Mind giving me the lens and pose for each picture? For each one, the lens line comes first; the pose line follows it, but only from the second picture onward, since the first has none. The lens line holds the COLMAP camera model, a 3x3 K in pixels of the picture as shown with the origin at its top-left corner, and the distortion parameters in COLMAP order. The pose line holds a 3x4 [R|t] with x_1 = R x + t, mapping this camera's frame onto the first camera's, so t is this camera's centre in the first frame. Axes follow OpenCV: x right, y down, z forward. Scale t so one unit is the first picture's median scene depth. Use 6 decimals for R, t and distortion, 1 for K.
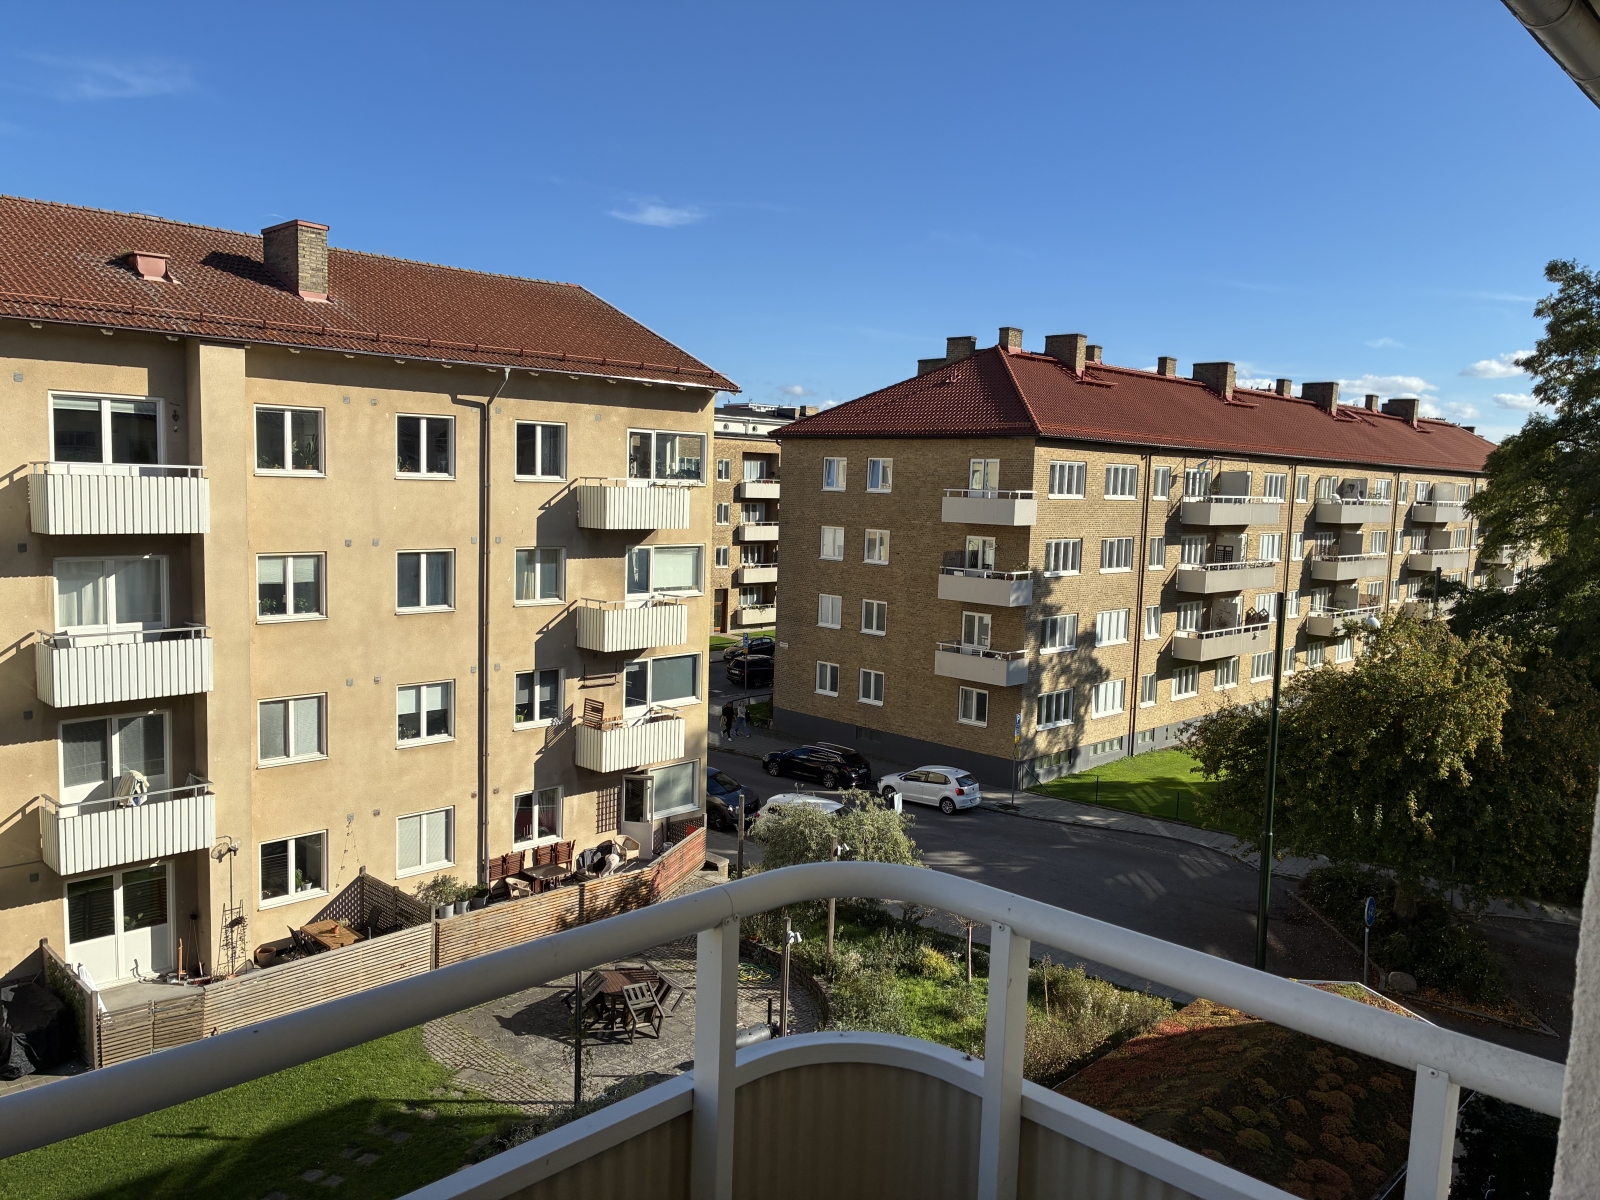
lens RADIAL K [[1209.7, 0, 795.0], [0, 1209.7, 594.4], [0, 0, 1]] dist [0.048414, -0.046783]
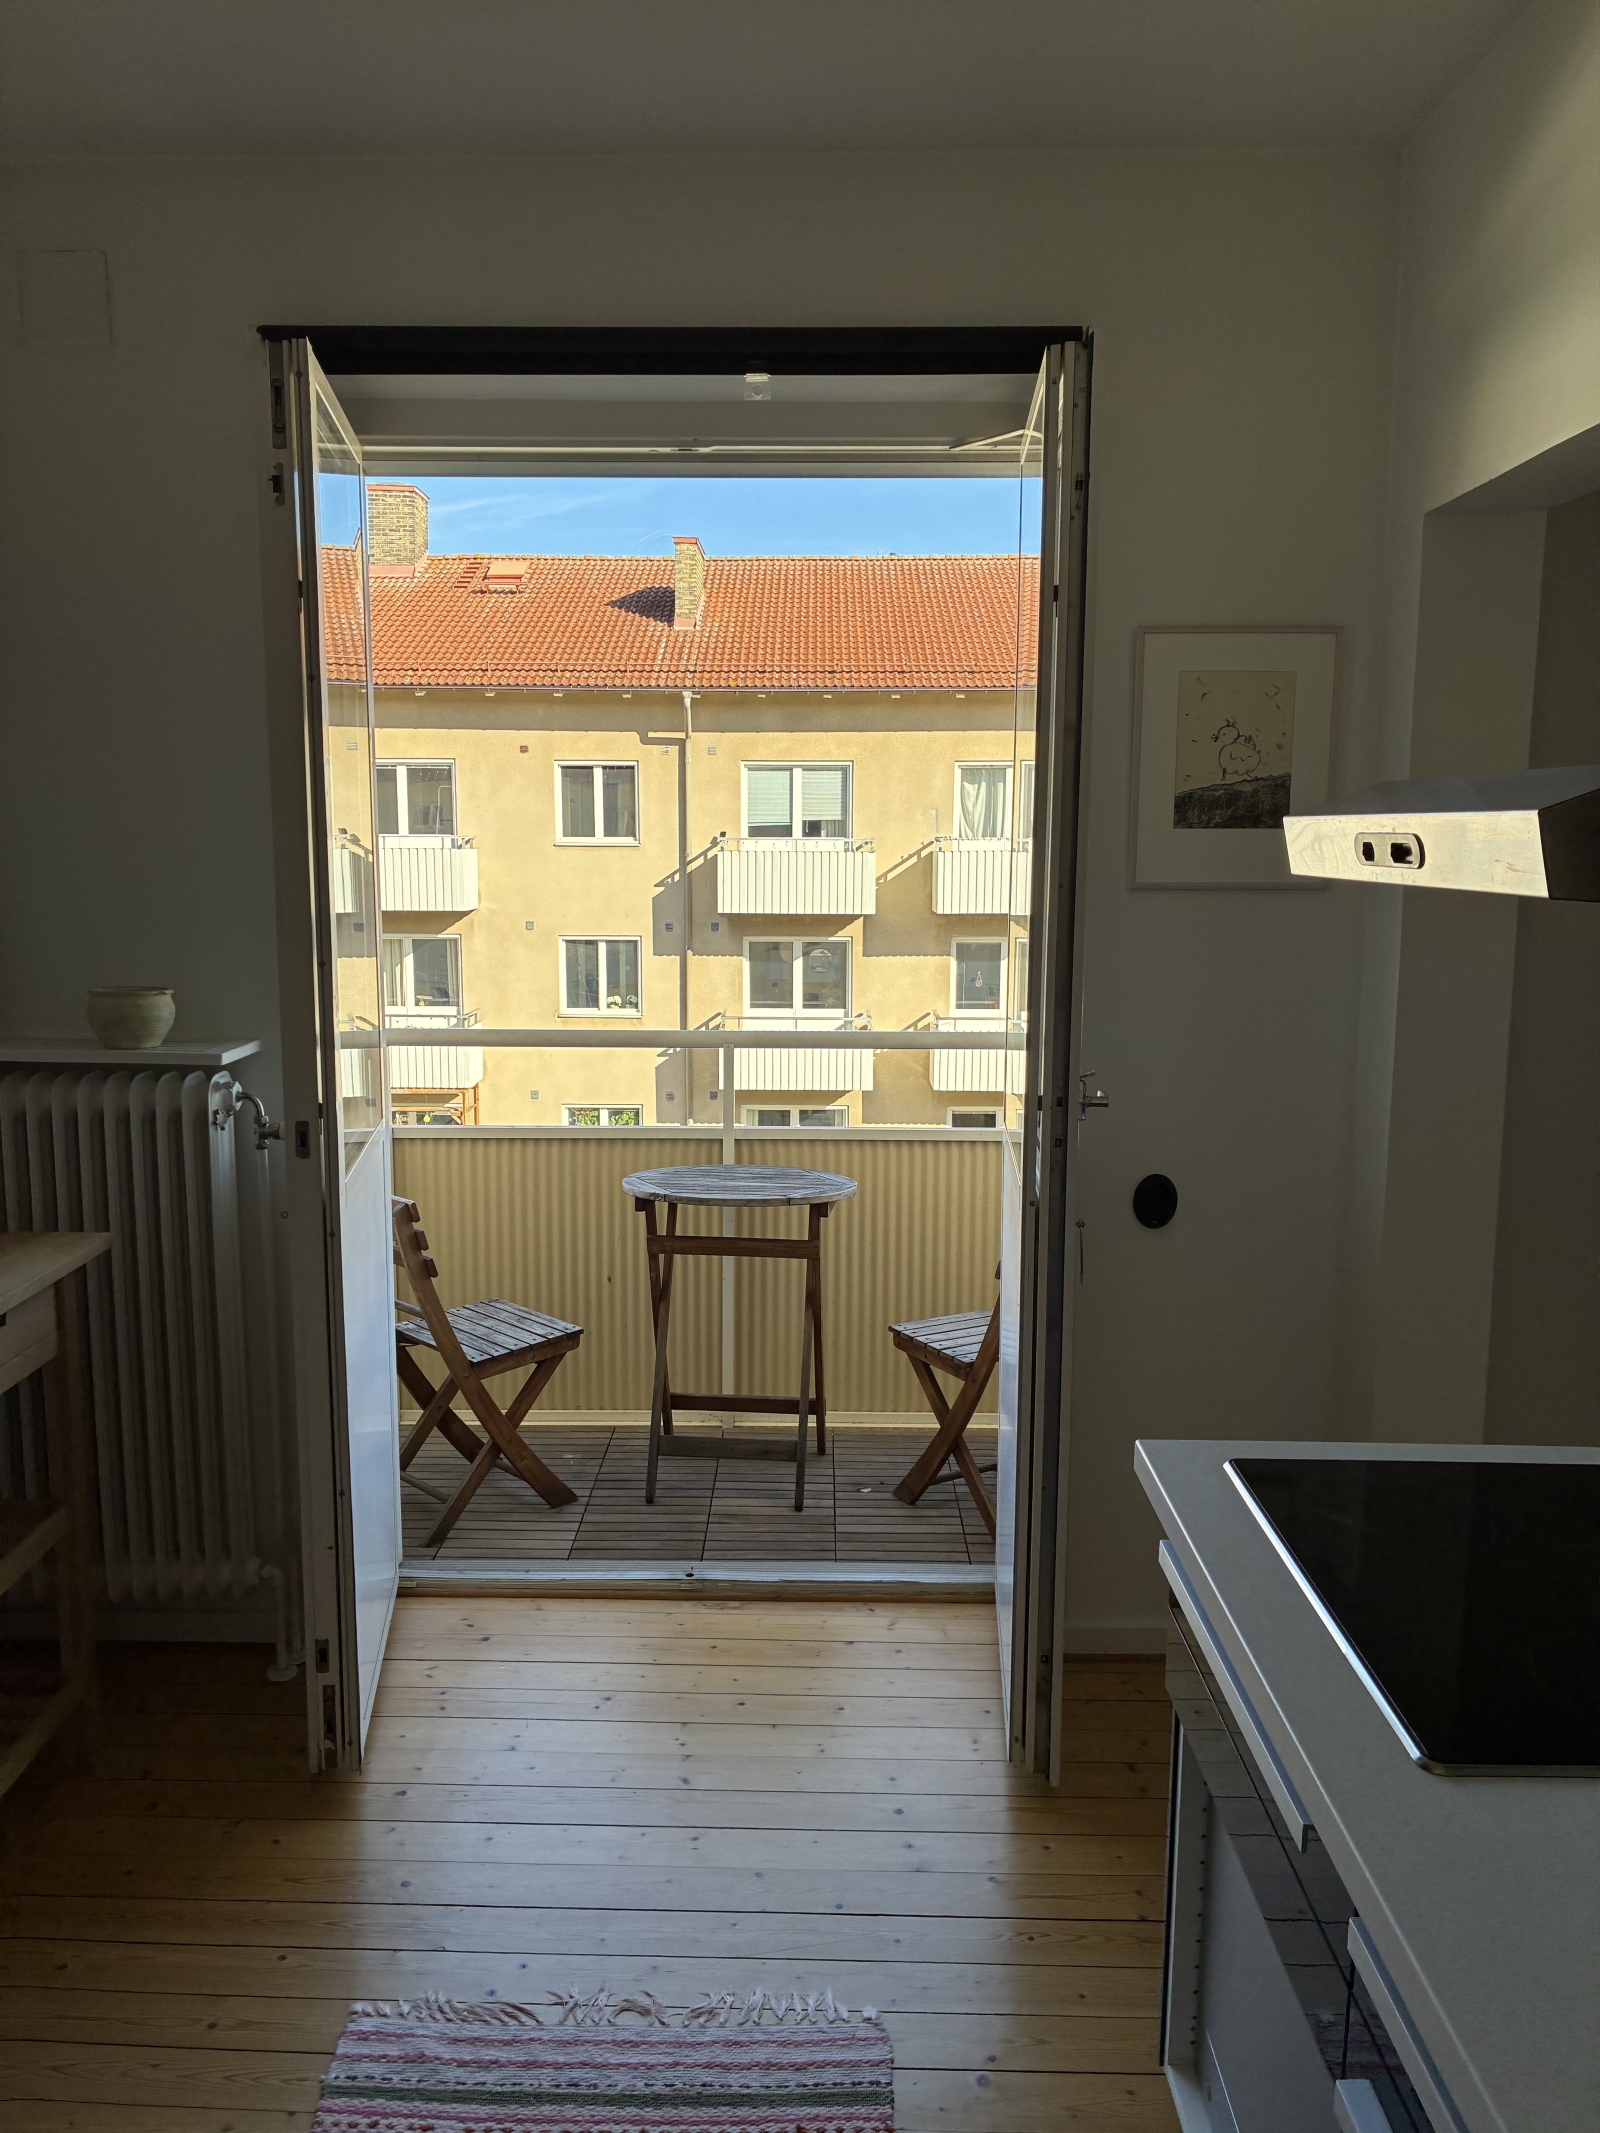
lens RADIAL K [[1612.7, 0, 783.6], [0, 1612.7, 1059.2], [0, 0, 1]] dist [0.048414, -0.046783]
pose [[0.674310, 0.078401, -0.734274, 0.535133], [-0.055826, 0.996915, 0.055176, -0.022279], [0.736335, 0.003786, 0.676607, 0.389816]]
